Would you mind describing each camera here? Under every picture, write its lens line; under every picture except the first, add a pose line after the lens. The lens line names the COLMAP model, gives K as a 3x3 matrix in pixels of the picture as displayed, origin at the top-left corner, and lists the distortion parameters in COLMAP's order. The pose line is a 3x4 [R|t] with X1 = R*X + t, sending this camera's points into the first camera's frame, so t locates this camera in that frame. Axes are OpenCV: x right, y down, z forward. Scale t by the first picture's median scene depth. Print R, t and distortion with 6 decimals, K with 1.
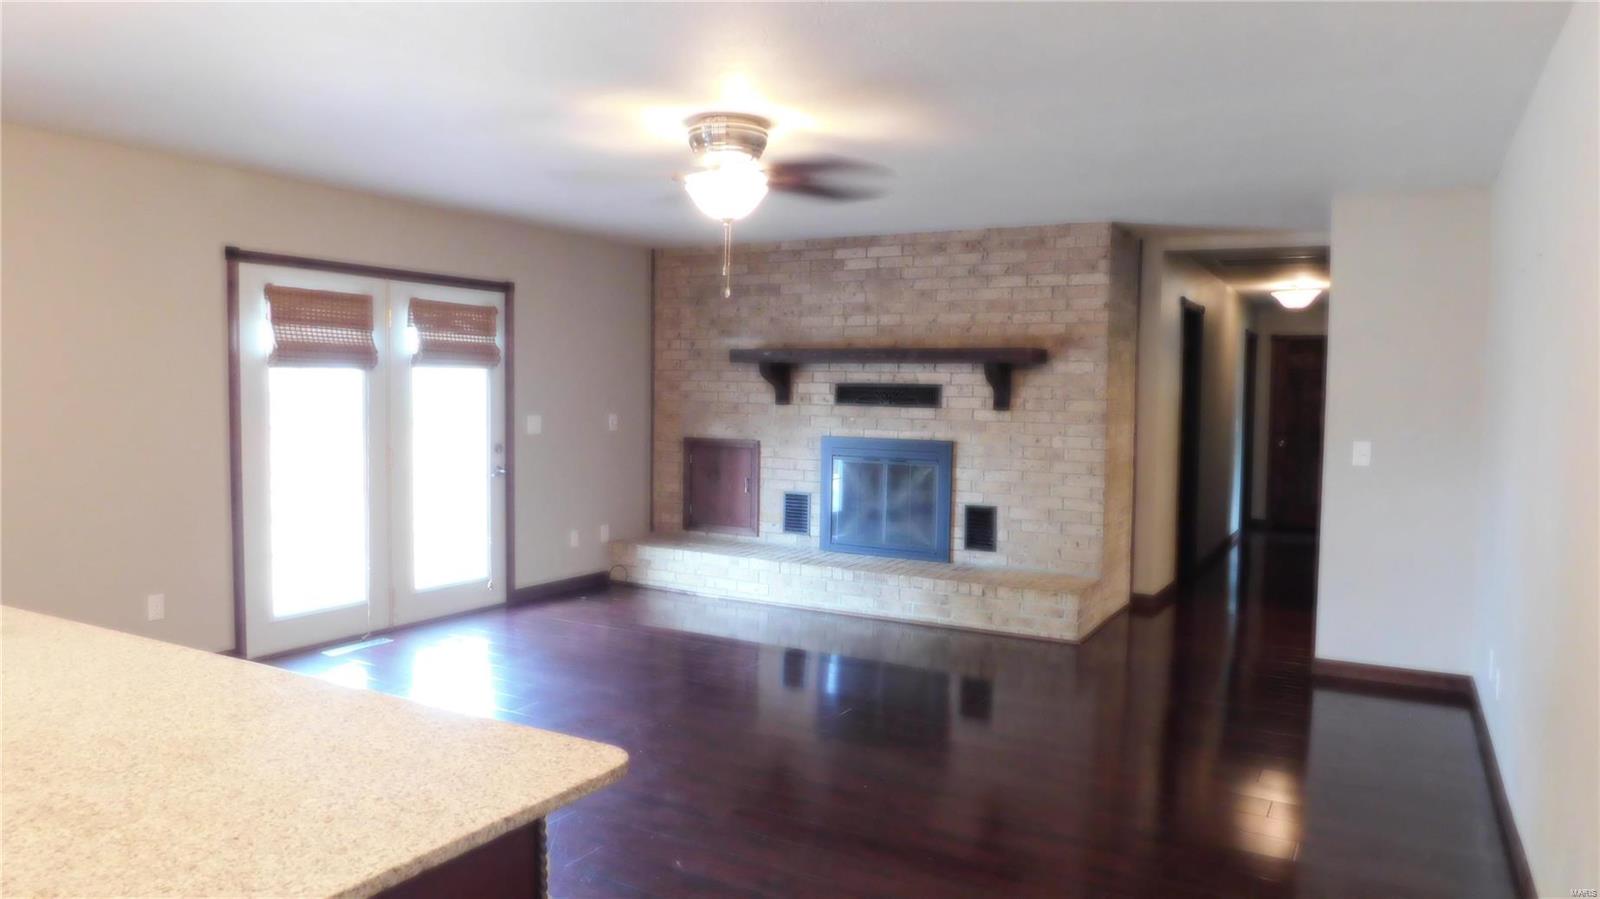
lens RADIAL K [[1061.0, 0, 800.0], [0, 1061.0, 449.5], [0, 0, 1]] dist [-0.079232, 0.063096]
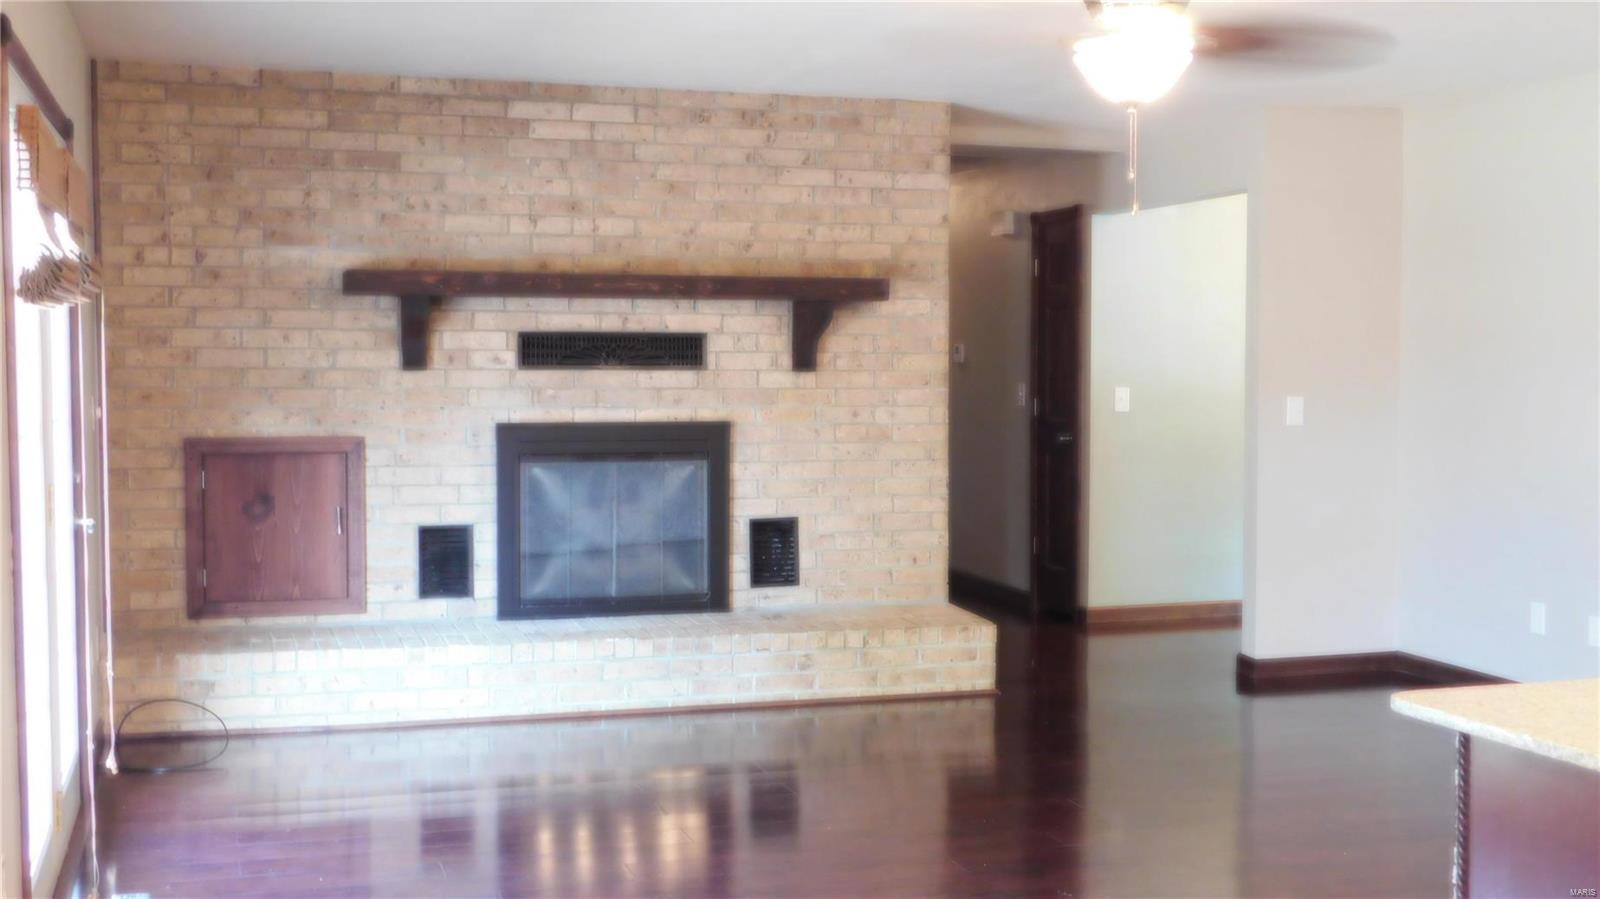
lens RADIAL K [[1882.2, 0, 800.0], [0, 1882.2, 449.5], [0, 0, 1]] dist [0.020276, -0.010472]
pose [[0.682894, -0.049546, 0.728835, -0.689961], [0.047672, 0.998593, 0.023216, -0.015874], [-0.728960, 0.018891, 0.684295, 0.198446]]
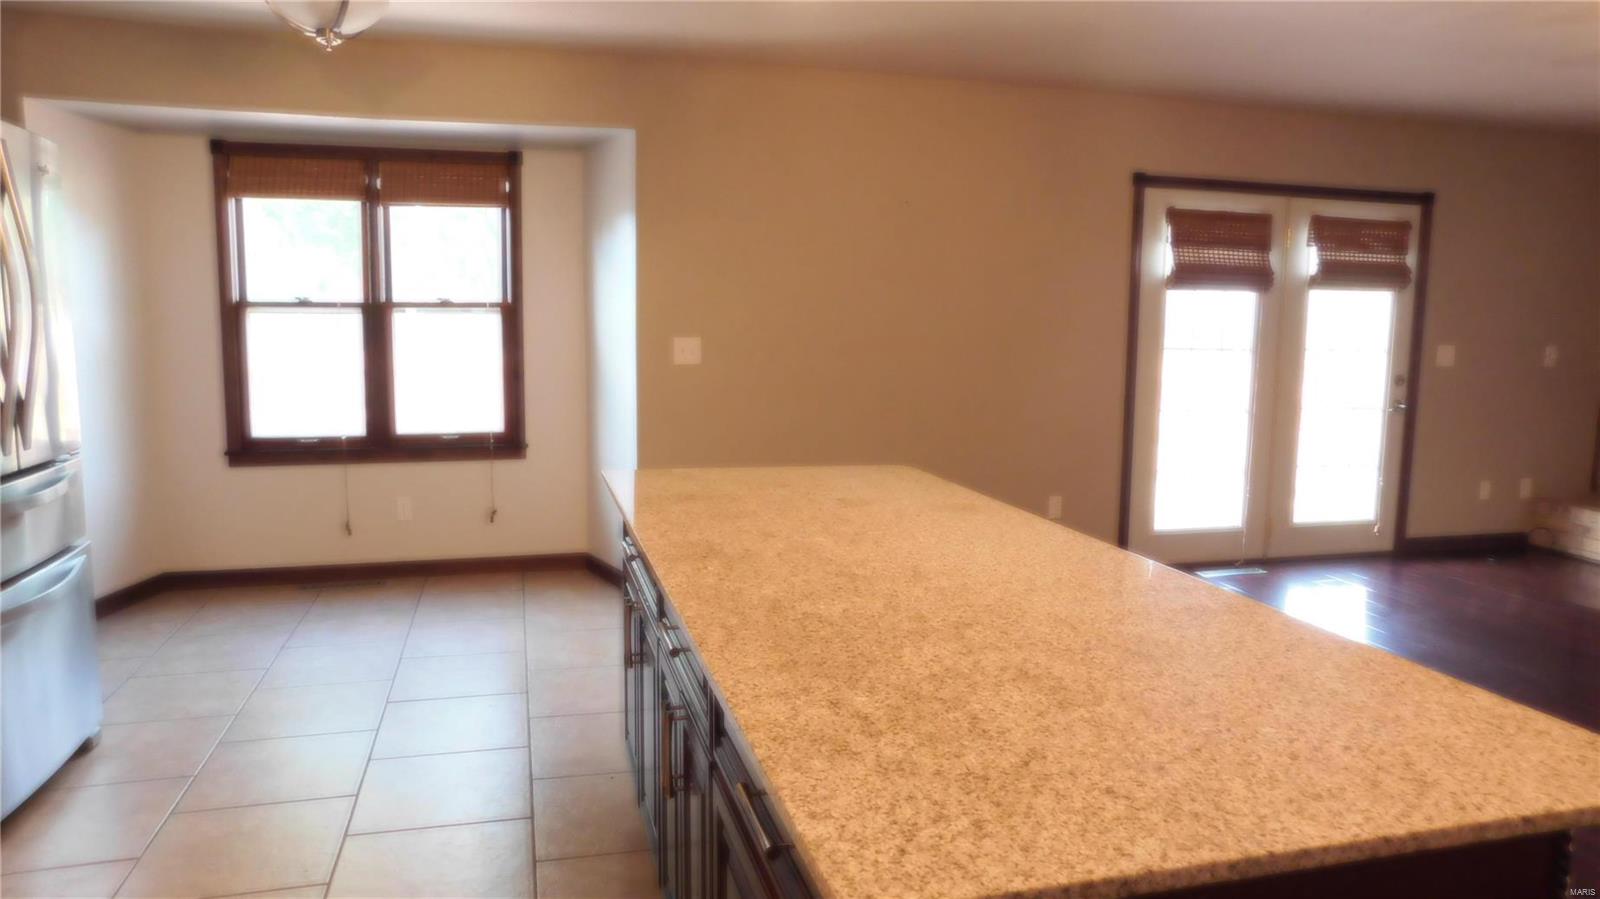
lens RADIAL K [[1061.0, 0, 800.0], [0, 1061.0, 449.5], [0, 0, 1]] dist [-0.079232, 0.063096]
pose [[0.706772, 0.093730, -0.701205, -0.020345], [-0.046144, 0.995181, 0.086515, 0.004392], [0.705935, -0.028790, 0.707692, 0.008872]]
